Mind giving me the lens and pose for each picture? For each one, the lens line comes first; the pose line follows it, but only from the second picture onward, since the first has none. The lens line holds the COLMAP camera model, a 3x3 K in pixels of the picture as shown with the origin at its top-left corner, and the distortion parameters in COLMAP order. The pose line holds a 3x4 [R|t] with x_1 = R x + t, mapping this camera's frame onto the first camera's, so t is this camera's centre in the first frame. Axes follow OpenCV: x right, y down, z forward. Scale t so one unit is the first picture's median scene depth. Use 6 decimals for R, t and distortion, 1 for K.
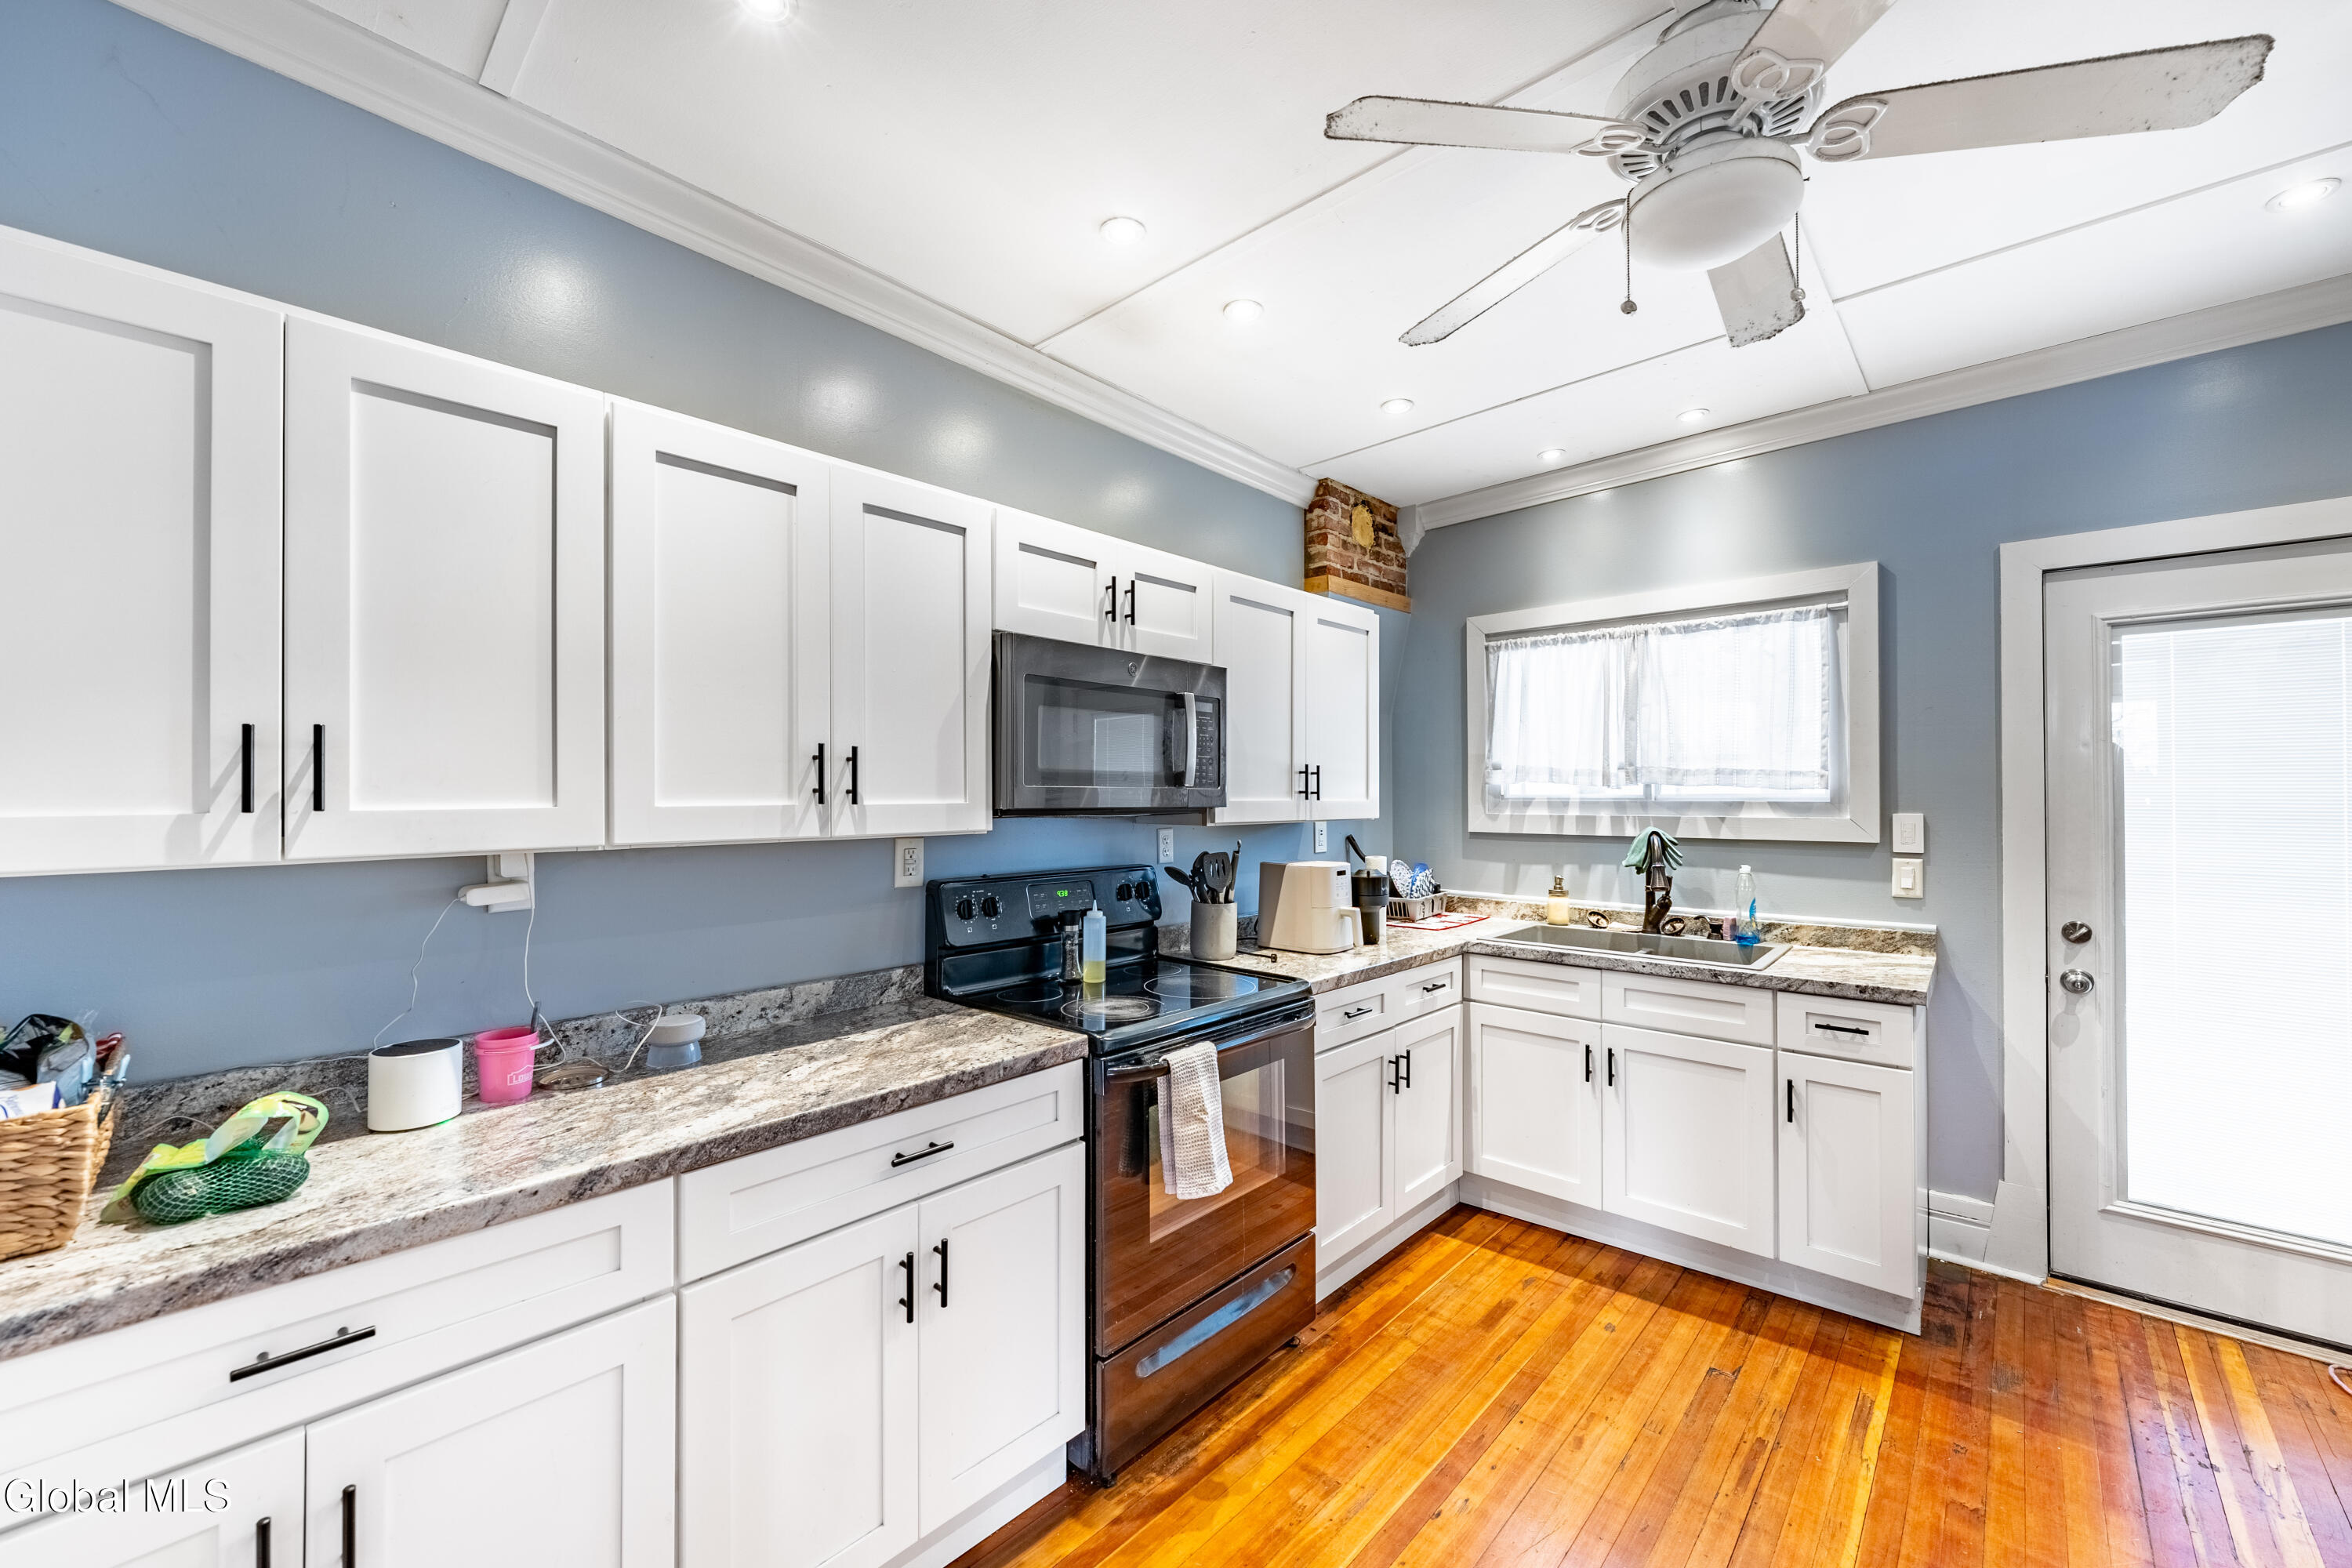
lens RADIAL K [[950.1, 0, 1184.0], [0, 950.1, 788.6], [0, 0, 1]] dist [-0.004376, -0.000374]
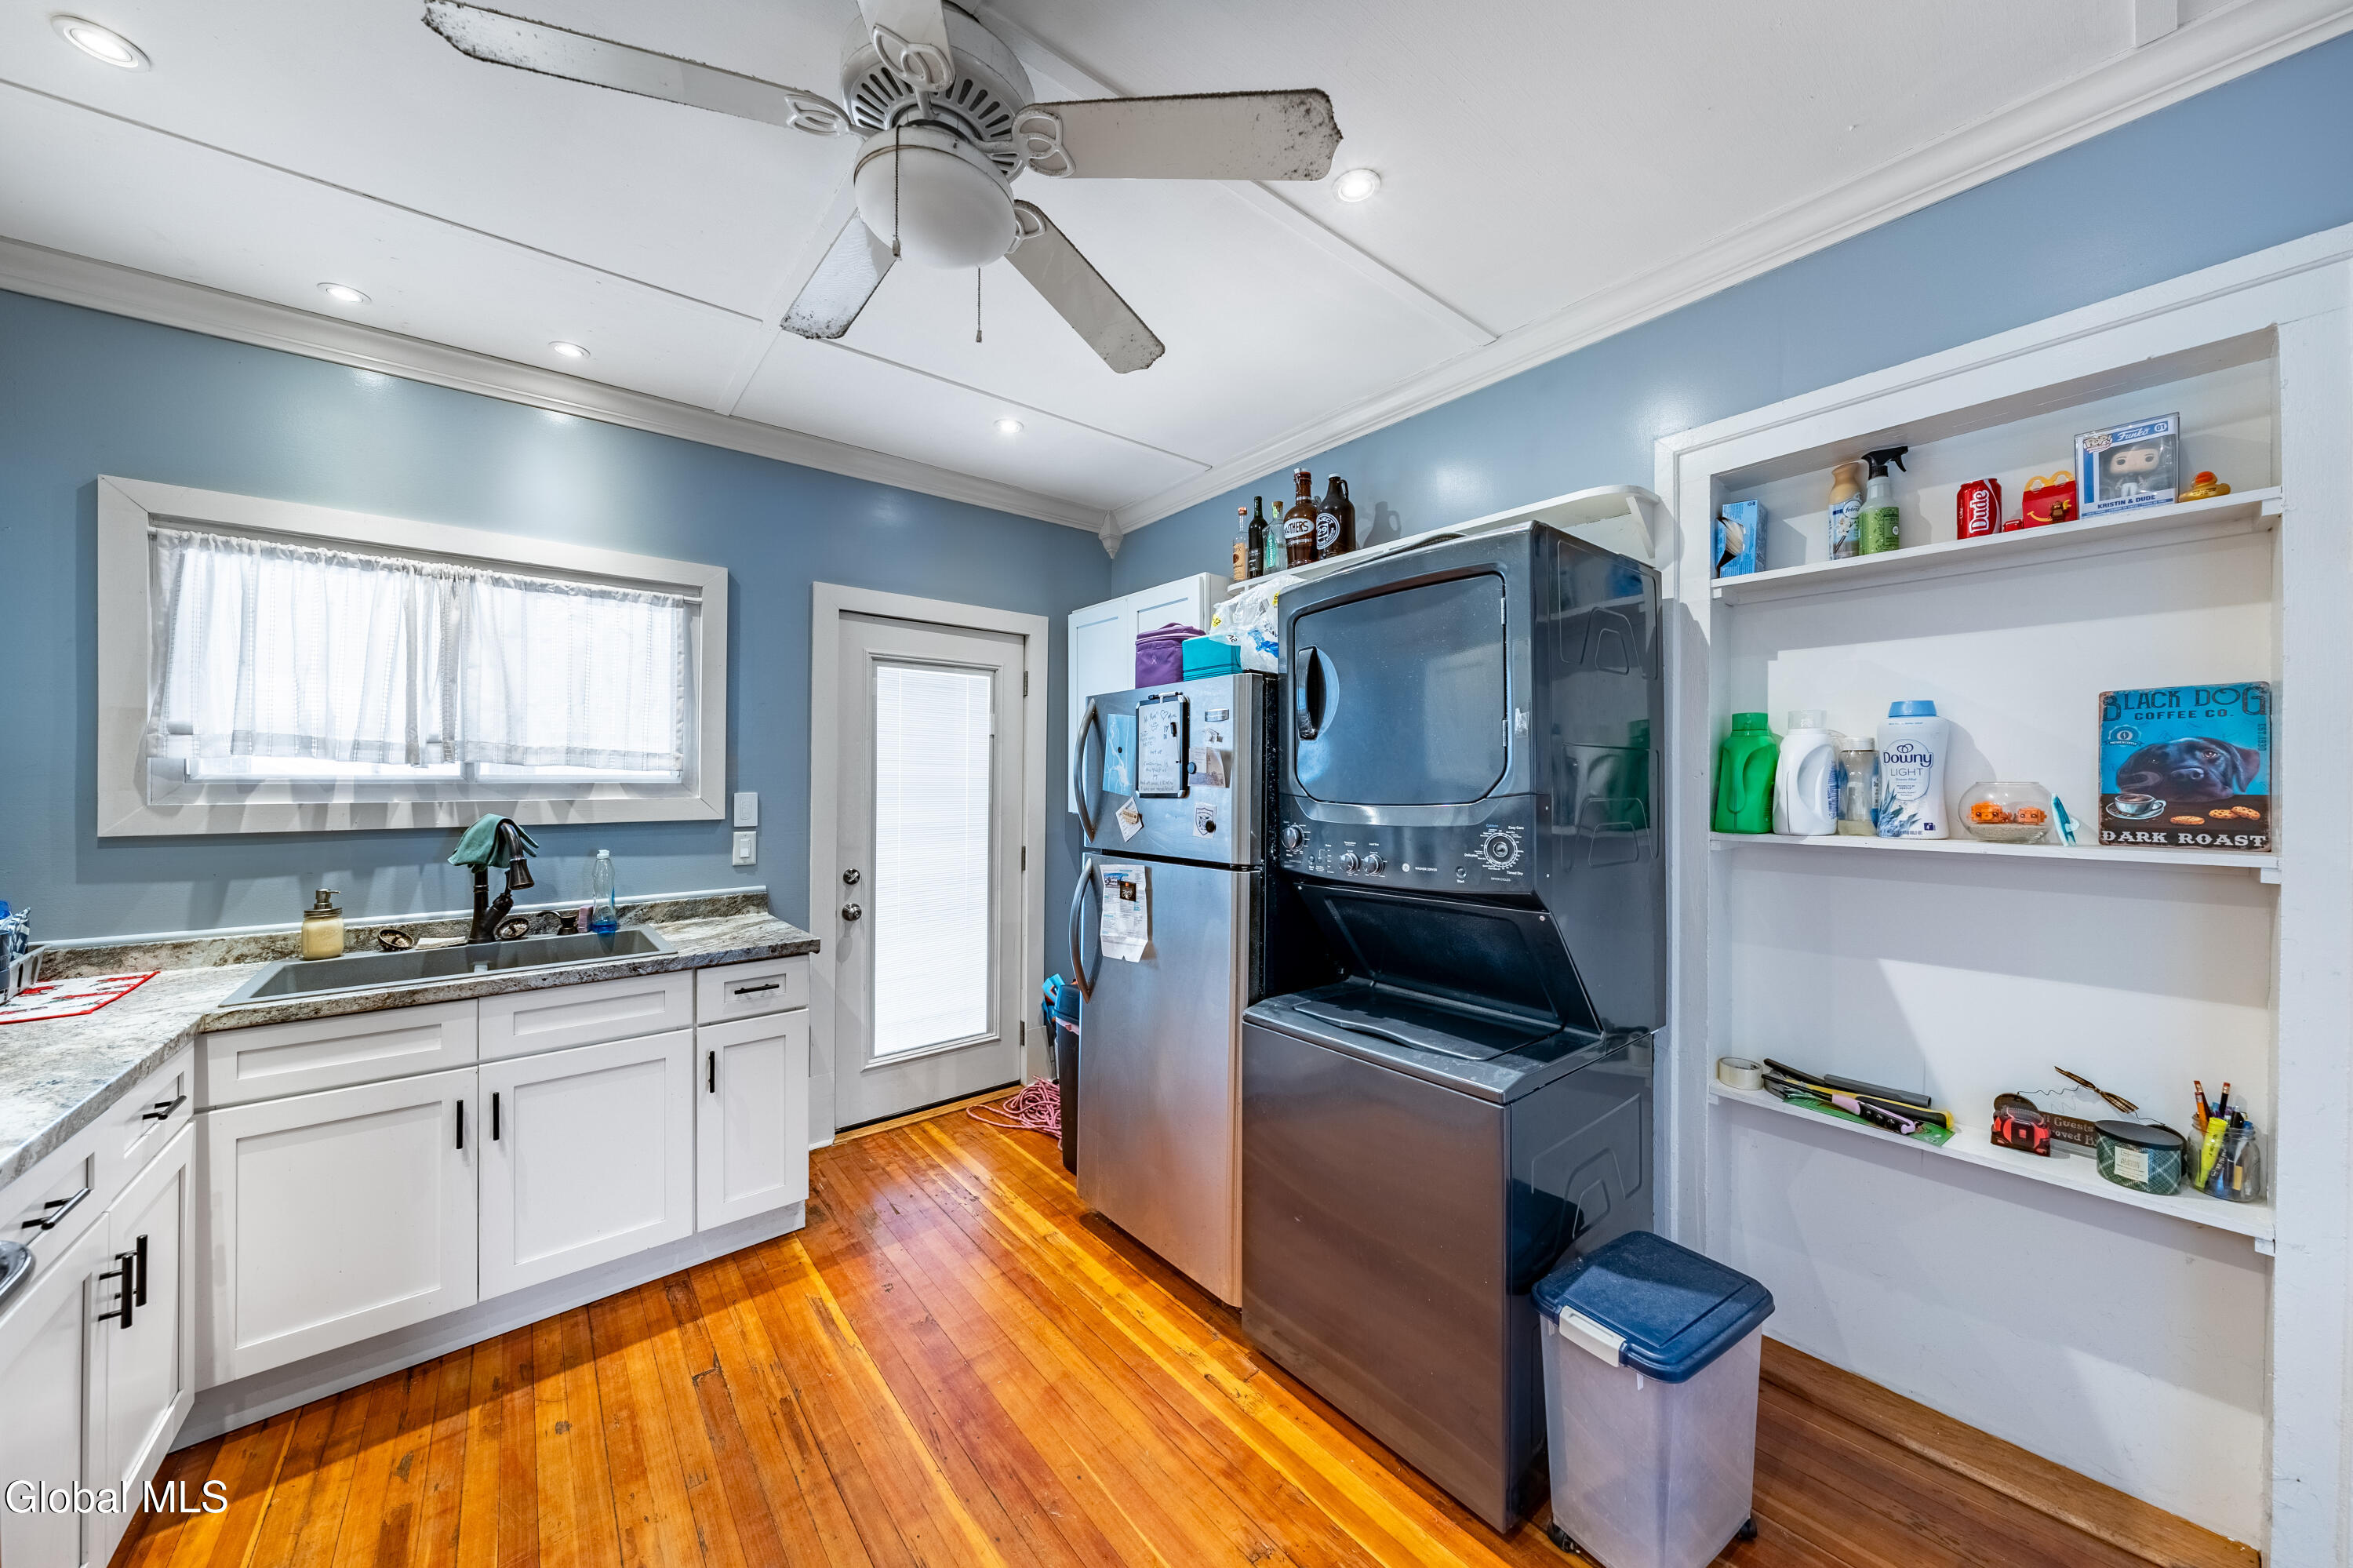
lens RADIAL K [[811.4, 0, 1186.2], [0, 811.4, 780.6], [0, 0, 1]] dist [-0.005347, 0.000460]
pose [[0.106742, -0.001655, 0.994285, -0.160220], [-0.008787, 0.999958, 0.002607, 0.003976], [-0.994248, -0.009015, 0.106723, 0.345429]]
